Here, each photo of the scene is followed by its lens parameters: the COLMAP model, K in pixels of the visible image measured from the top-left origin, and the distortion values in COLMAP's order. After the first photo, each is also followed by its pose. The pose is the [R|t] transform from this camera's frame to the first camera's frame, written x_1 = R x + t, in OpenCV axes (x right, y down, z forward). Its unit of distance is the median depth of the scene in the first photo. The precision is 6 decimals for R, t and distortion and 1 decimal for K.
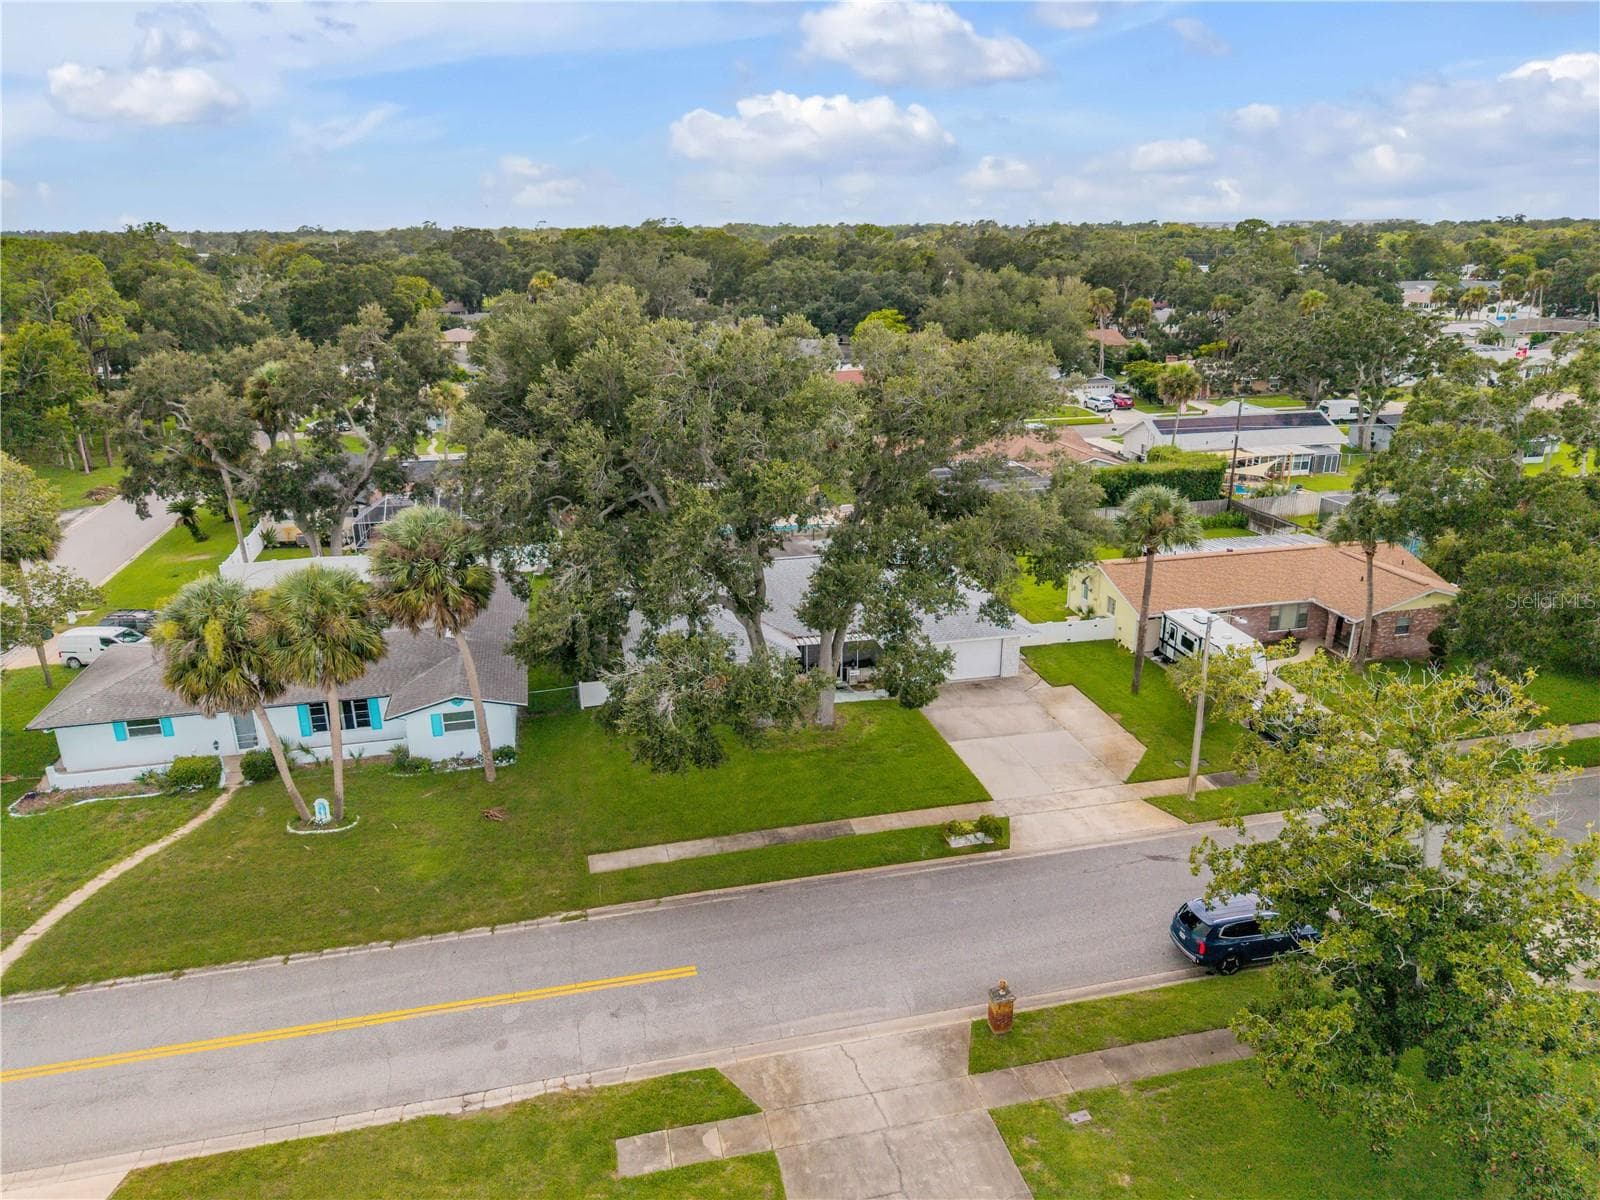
lens RADIAL K [[1079.5, 0, 800.0], [0, 1079.5, 600.0], [0, 0, 1]] dist [0.003196, -0.001494]
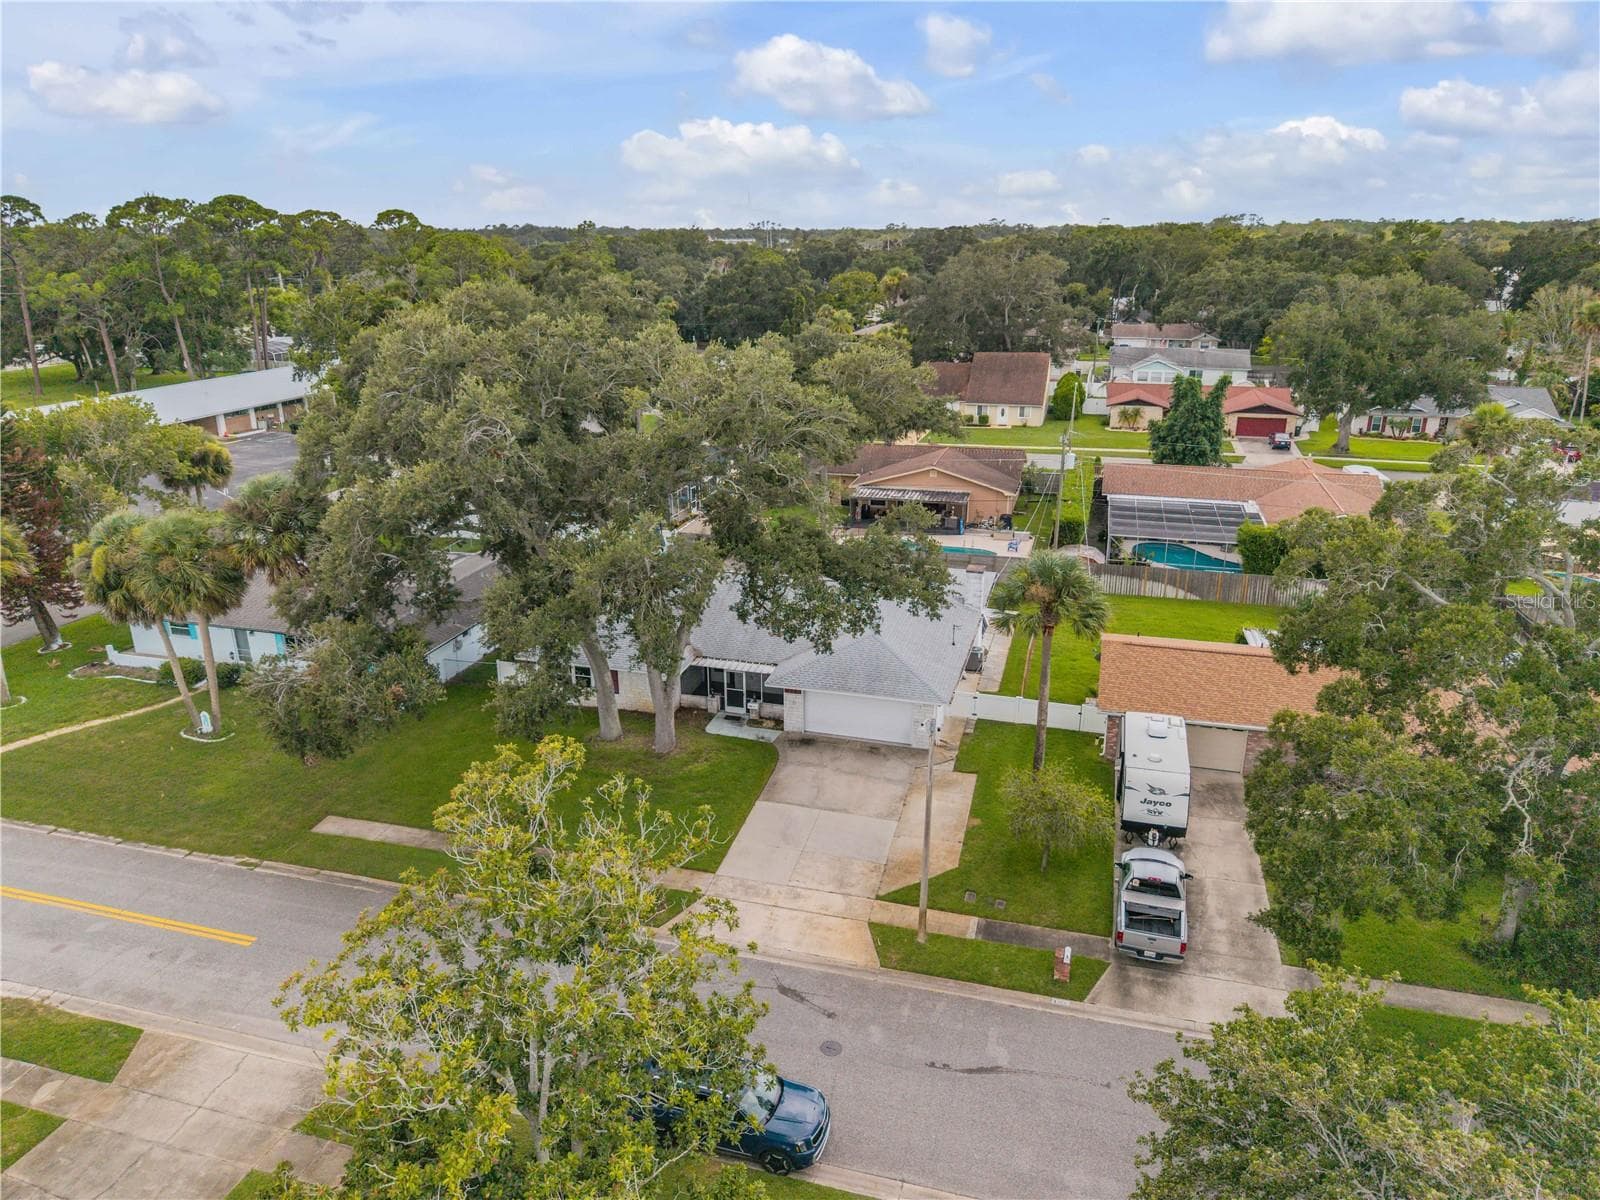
lens RADIAL K [[1070.6, 0, 800.0], [0, 1070.6, 600.0], [0, 0, 1]] dist [-0.002228, -0.001419]
pose [[0.874023, 0.157210, -0.459748, 0.637745], [-0.157394, 0.986796, 0.038213, -0.082033], [0.459685, 0.038962, 0.887227, 0.264376]]
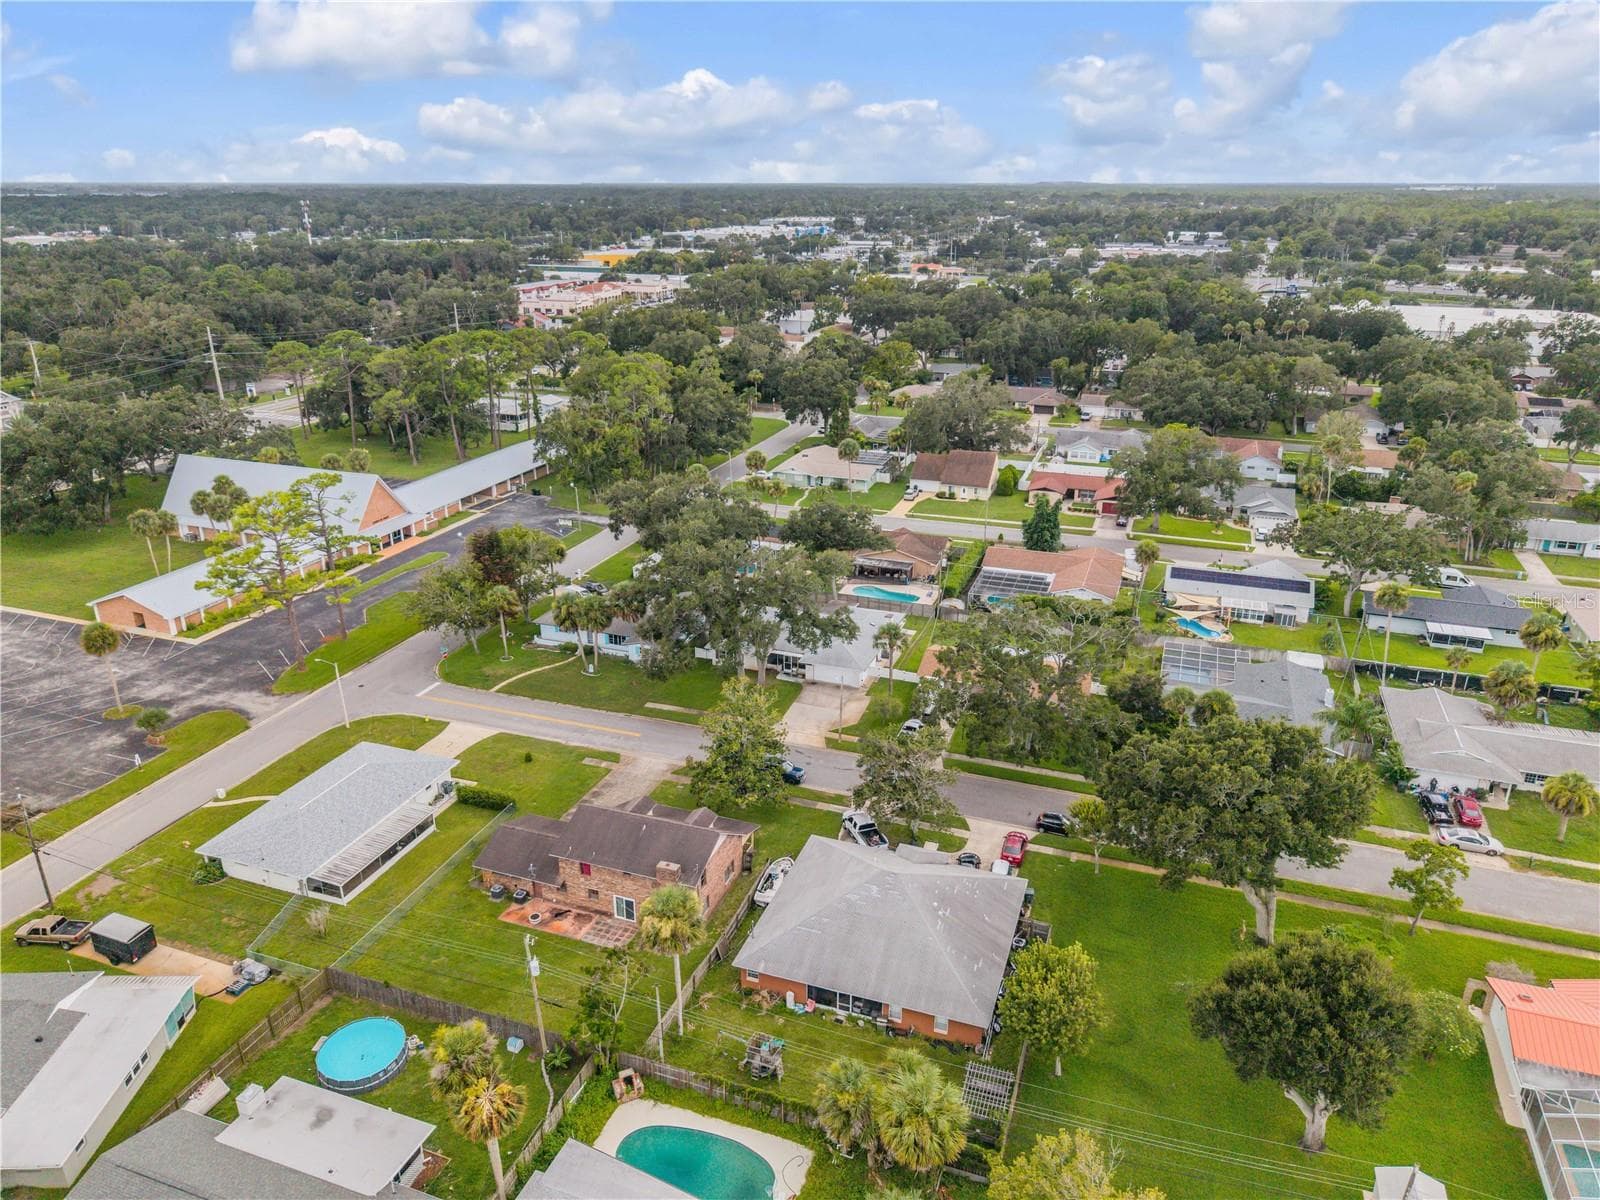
lens RADIAL K [[1079.5, 0, 800.0], [0, 1079.5, 600.0], [0, 0, 1]] dist [0.003196, -0.001494]
pose [[0.836886, 0.201139, -0.509082, 1.643414], [-0.181794, 0.979382, 0.088100, -0.391794], [0.516306, 0.018818, 0.856197, -1.396464]]
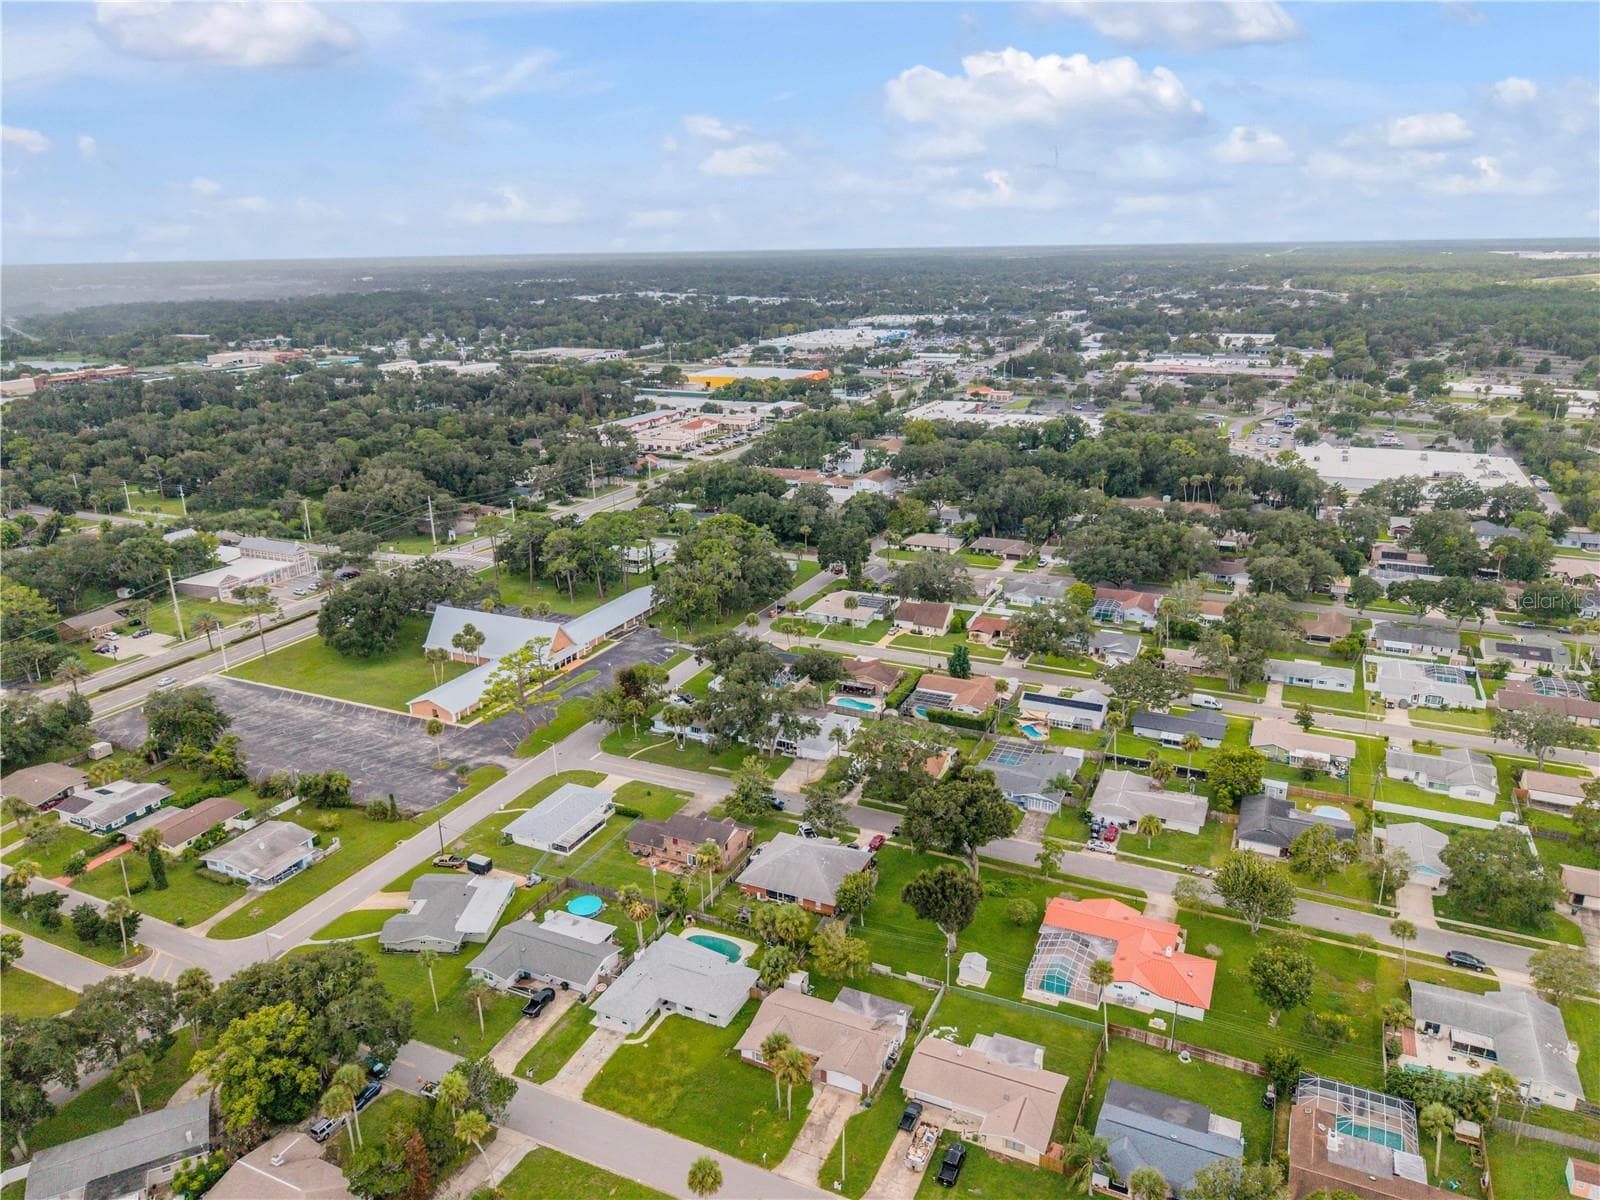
lens RADIAL K [[1087.0, 0, 779.2], [0, 1087.0, 598.9], [0, 0, 1]] dist [0.068197, -0.001275]
pose [[0.771965, 0.180093, -0.609621, 3.415800], [-0.185260, 0.981135, 0.055249, -1.013107], [0.608070, 0.070288, 0.790766, -3.394051]]
